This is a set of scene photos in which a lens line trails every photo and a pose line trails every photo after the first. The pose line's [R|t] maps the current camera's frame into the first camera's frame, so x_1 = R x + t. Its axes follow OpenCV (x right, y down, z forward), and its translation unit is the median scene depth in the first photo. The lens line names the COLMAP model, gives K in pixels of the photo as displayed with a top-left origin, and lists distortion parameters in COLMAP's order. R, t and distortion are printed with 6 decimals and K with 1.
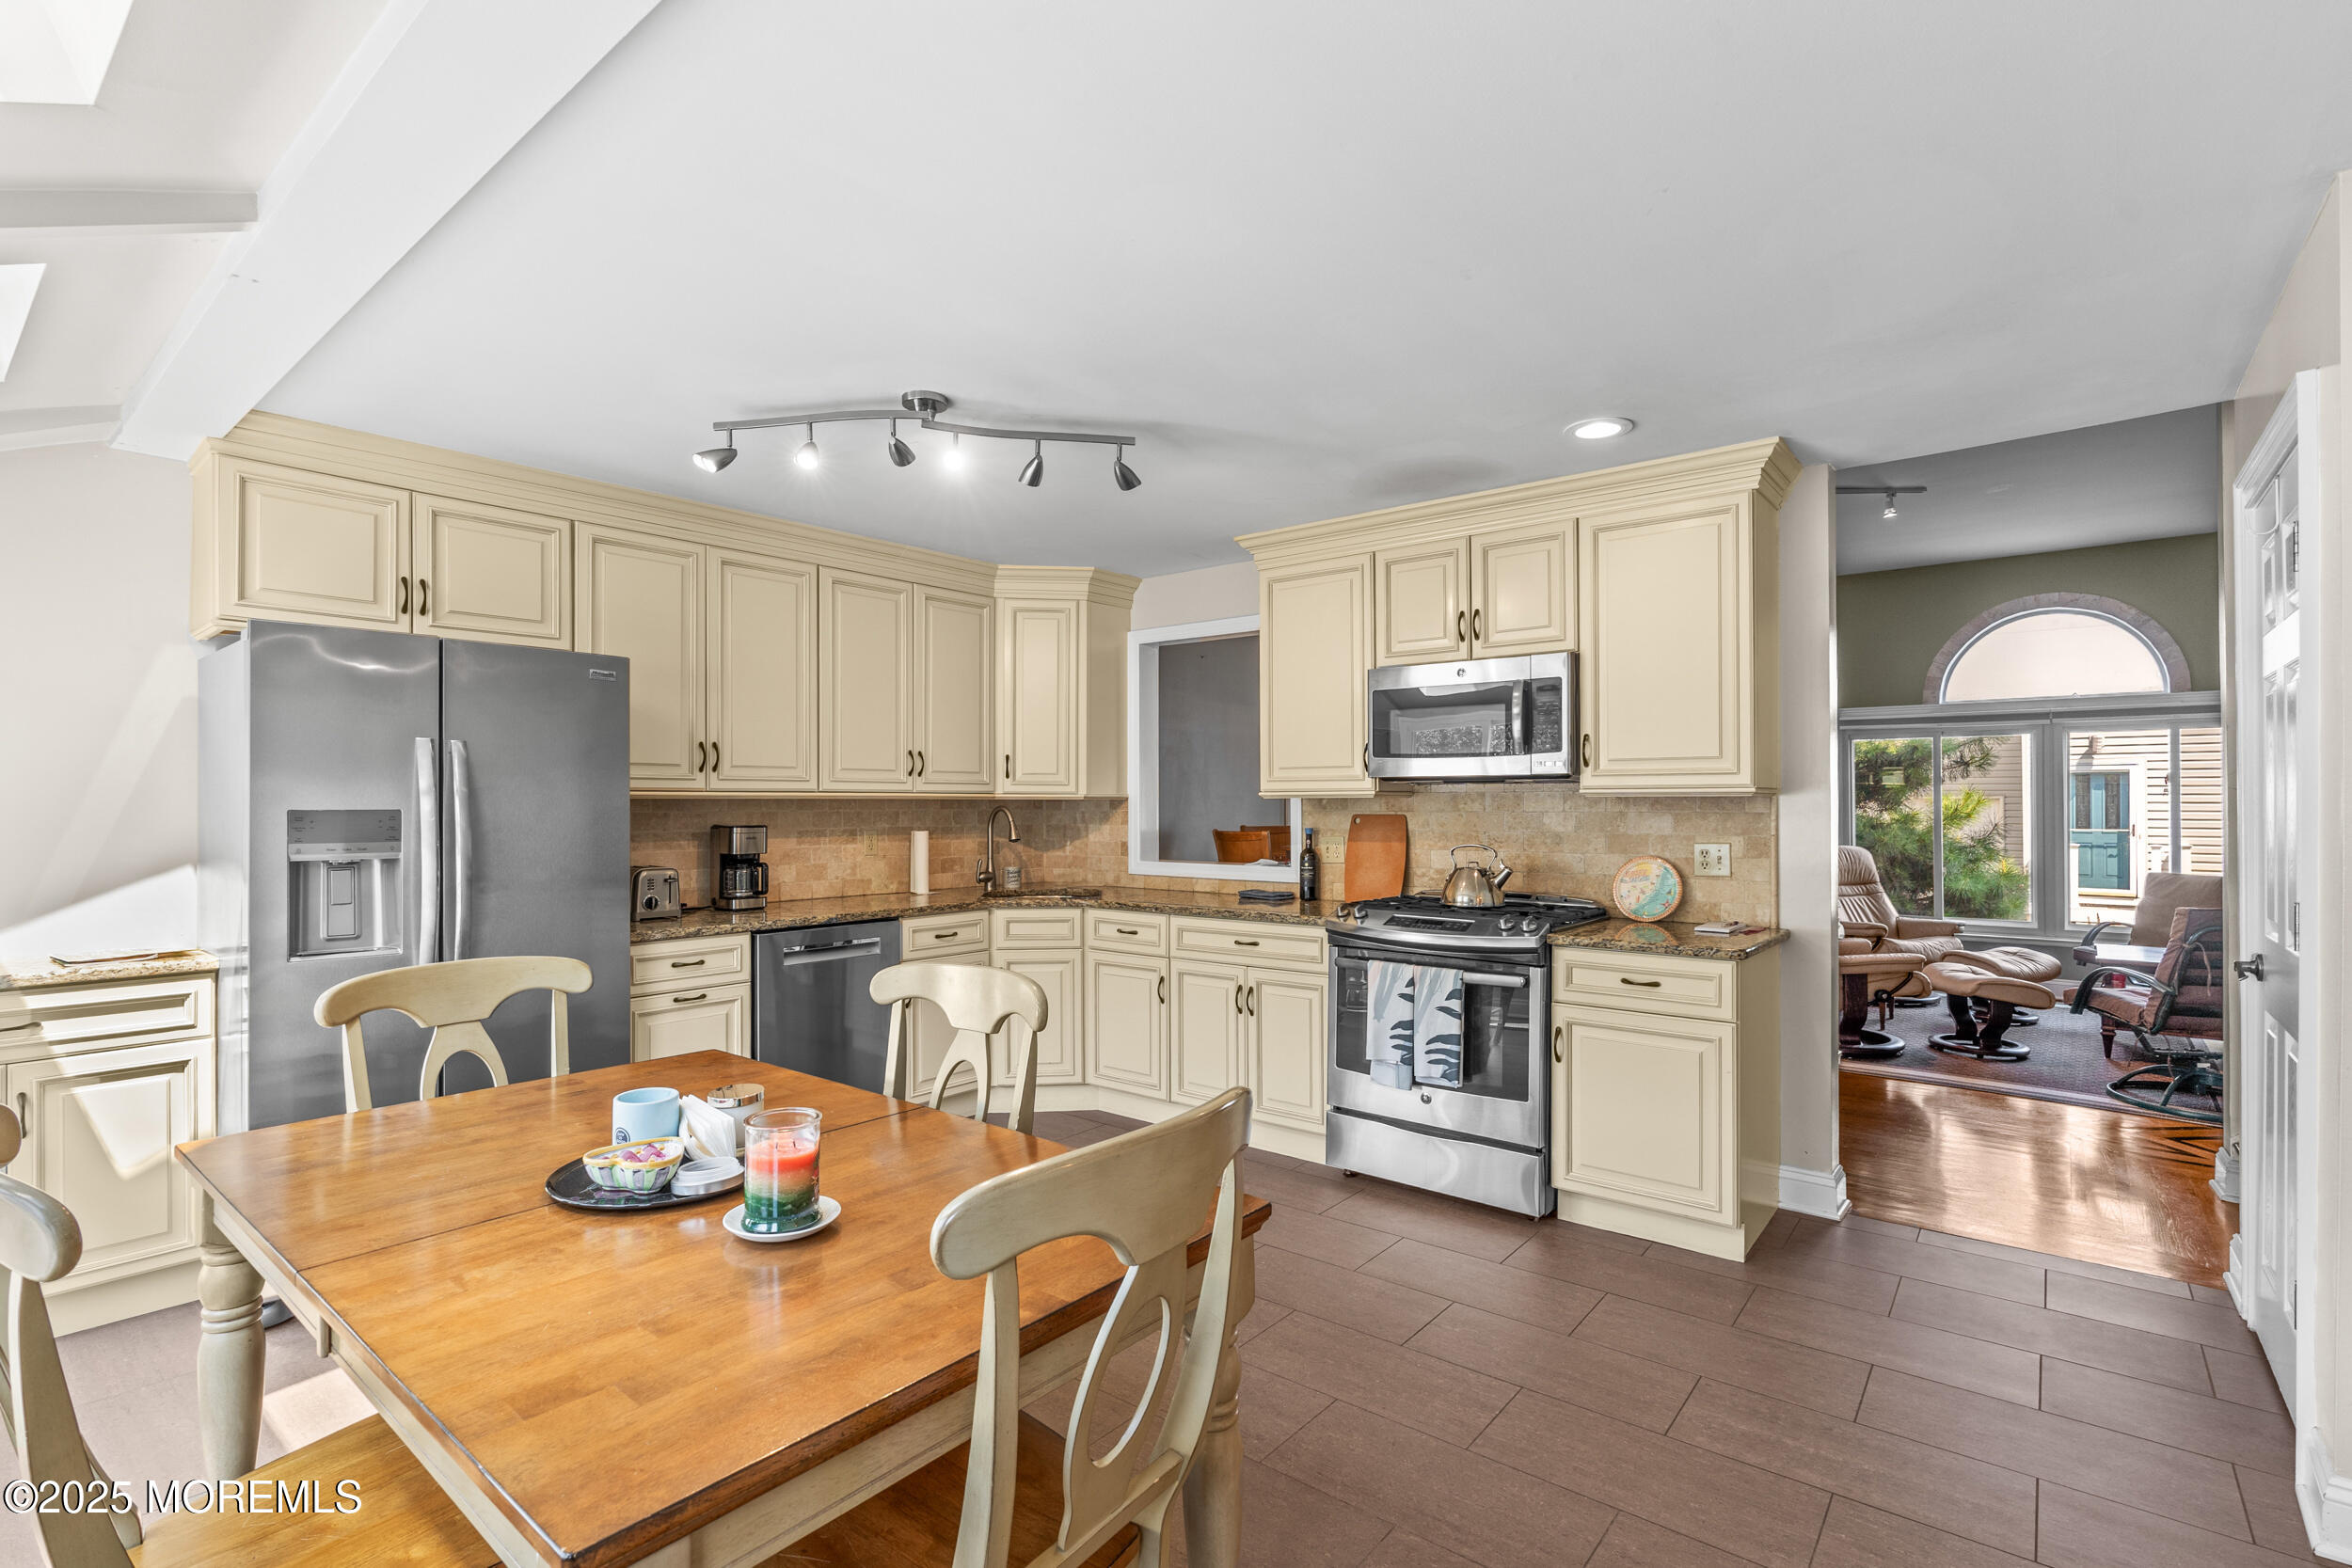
lens RADIAL K [[1087.2, 0, 1160.5], [0, 1087.2, 780.4], [0, 0, 1]] dist [-0.006186, 0.003400]
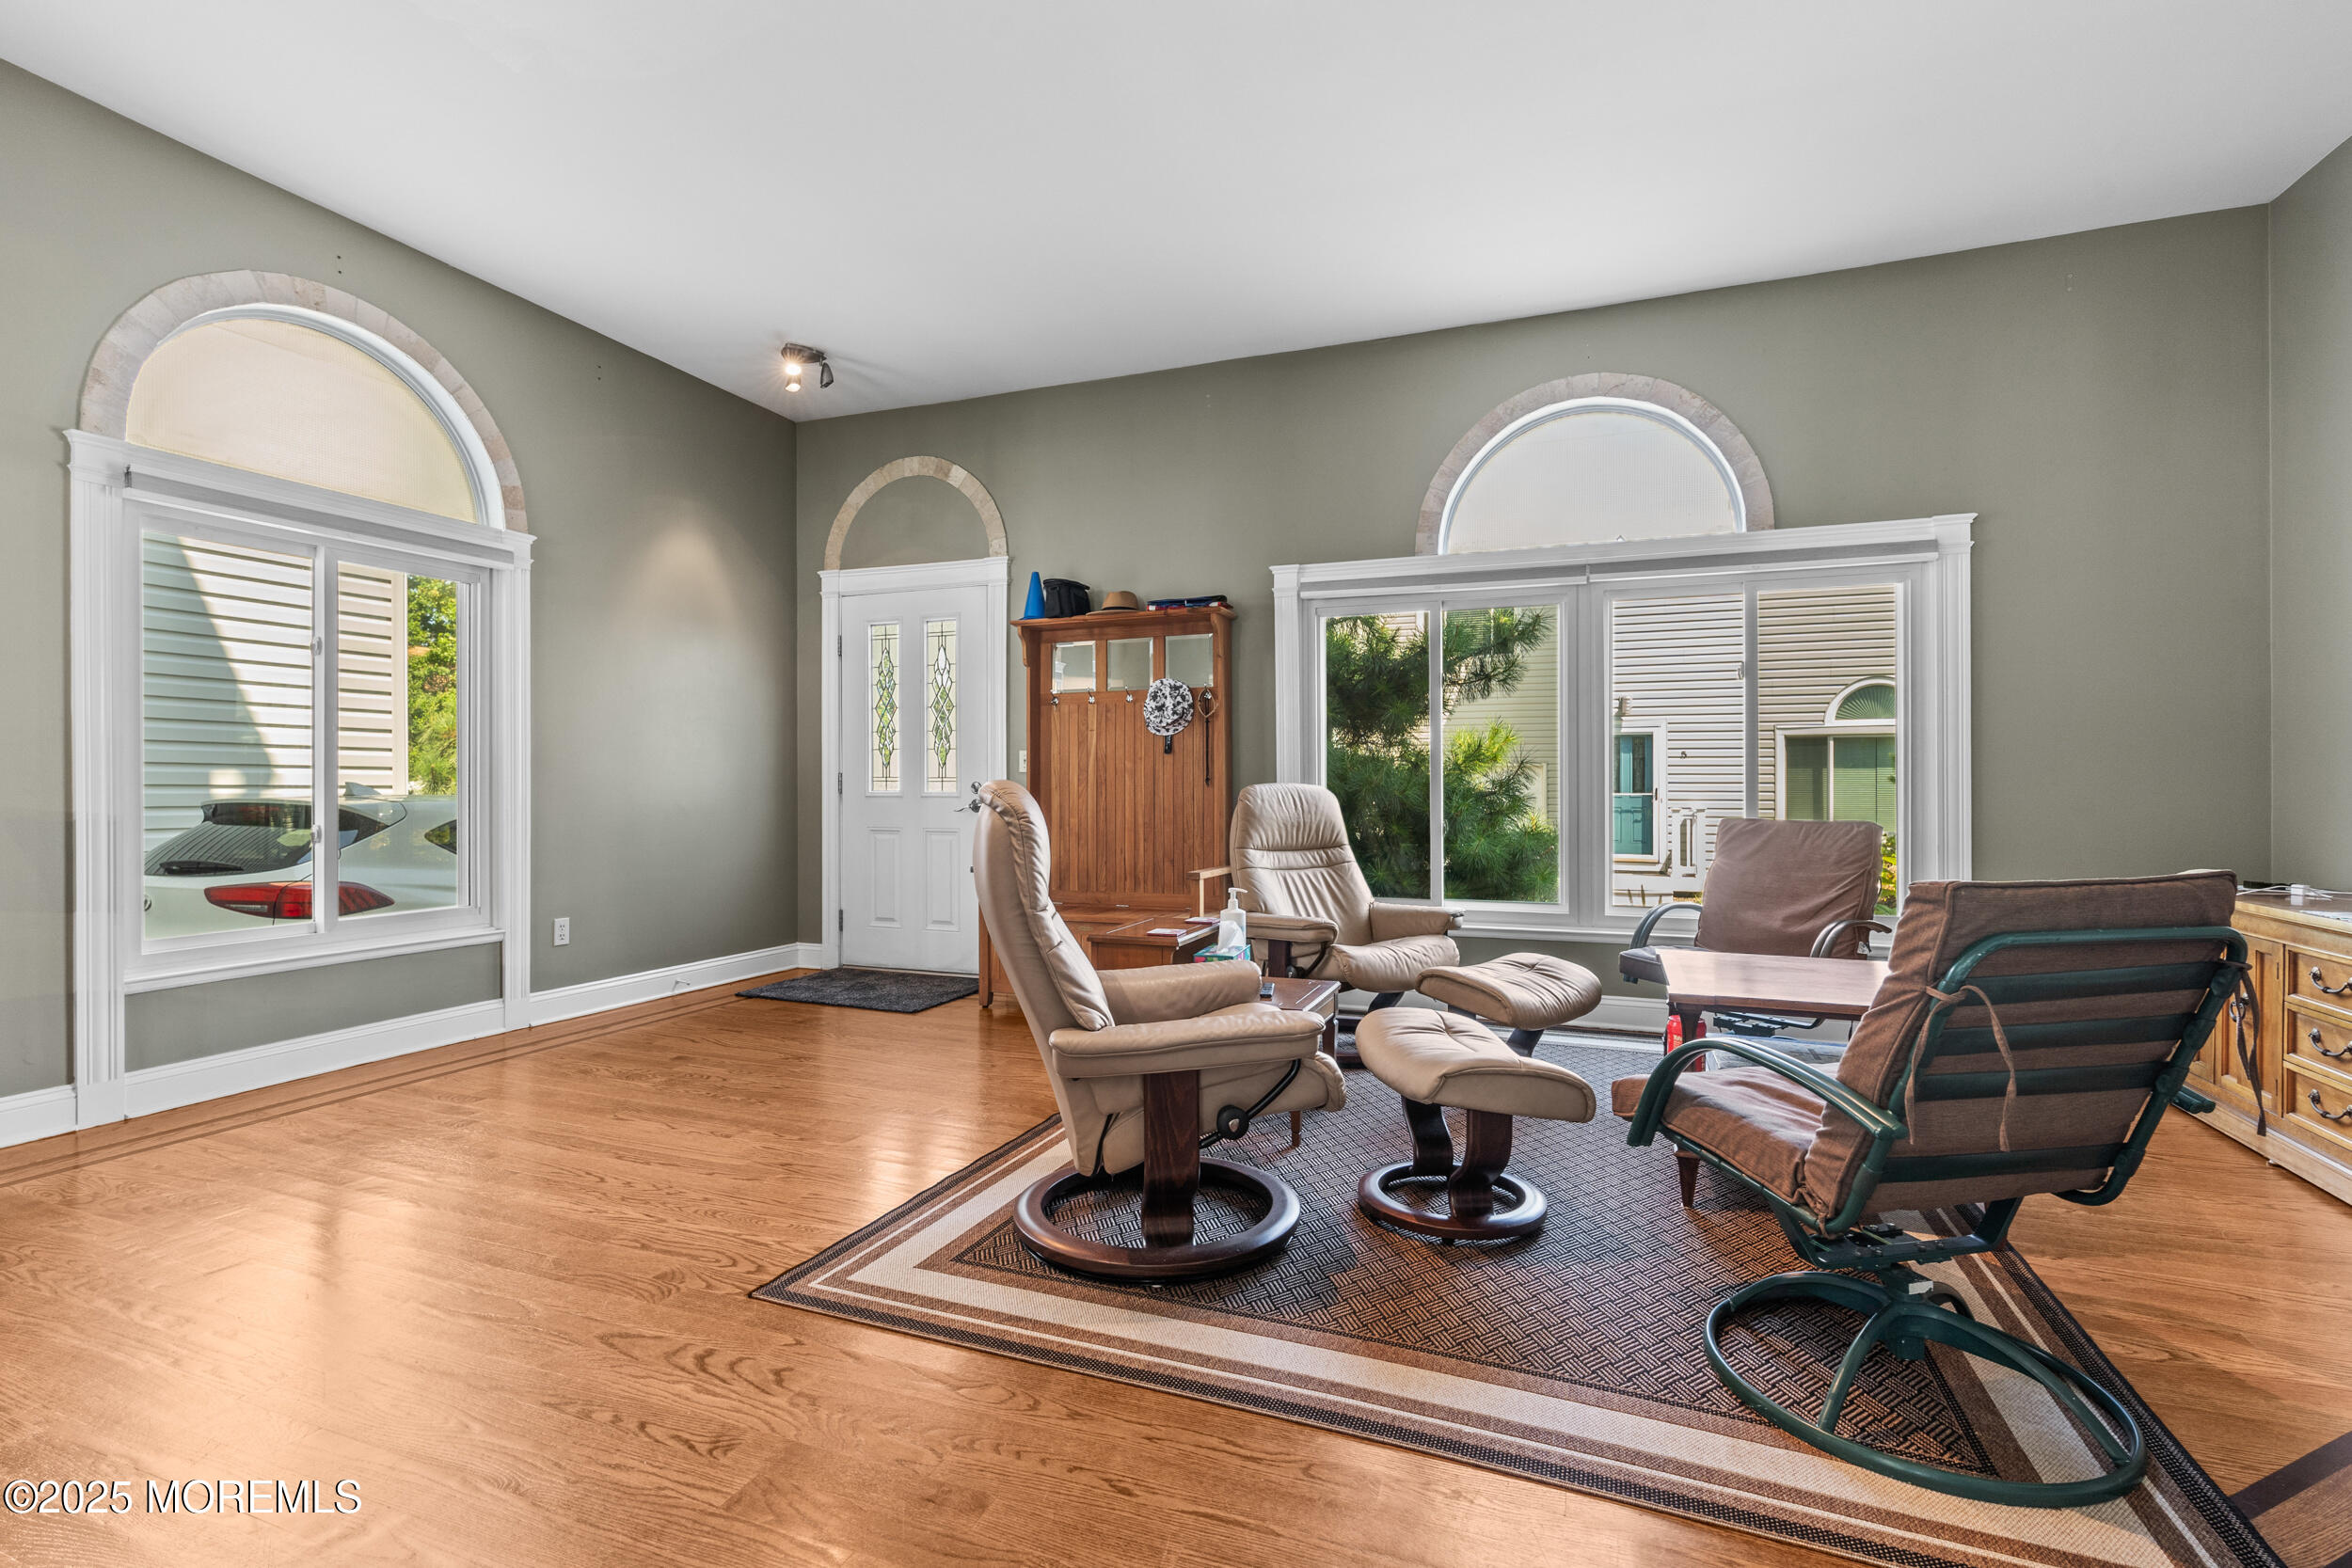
lens RADIAL K [[1087.2, 0, 1158.1], [0, 1087.2, 786.0], [0, 0, 1]] dist [-0.006186, 0.003400]
pose [[0.951382, -0.006852, 0.307938, 0.389342], [0.002507, 0.999892, 0.014504, 0.053462], [-0.308004, -0.013027, 0.951296, 0.476348]]
